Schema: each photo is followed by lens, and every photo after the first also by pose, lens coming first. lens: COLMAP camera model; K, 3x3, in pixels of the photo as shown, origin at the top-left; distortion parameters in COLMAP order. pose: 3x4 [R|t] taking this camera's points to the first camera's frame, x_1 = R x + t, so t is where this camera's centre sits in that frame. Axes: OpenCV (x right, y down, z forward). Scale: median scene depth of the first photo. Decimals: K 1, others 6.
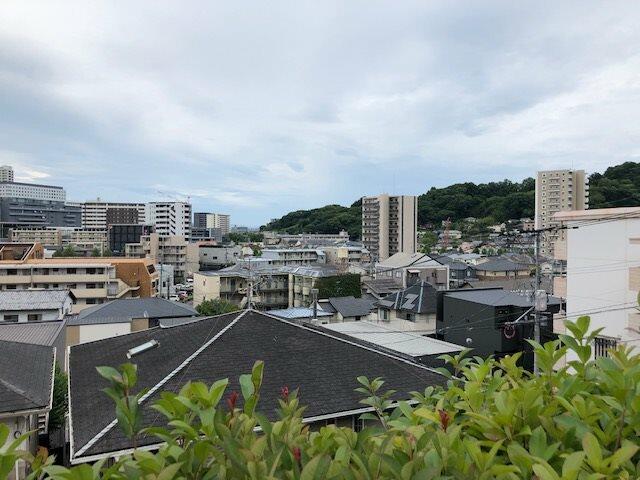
lens RADIAL K [[499.1, 0, 308.5], [0, 499.1, 238.7], [0, 0, 1]] dist [0.095808, -0.110367]
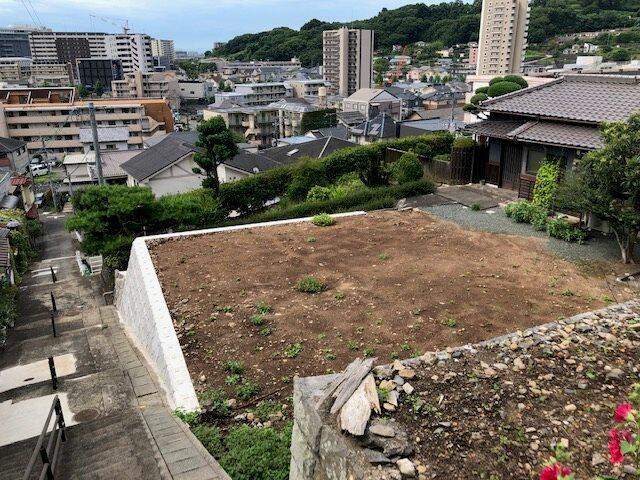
lens RADIAL K [[517.9, 0, 320.6], [0, 517.9, 209.3], [0, 0, 1]] dist [0.001901, -0.001072]
pose [[0.991559, -0.042618, 0.122450, -0.041003], [0.007488, 0.961679, 0.274077, -0.017266], [-0.129438, -0.270846, 0.953880, -0.125257]]
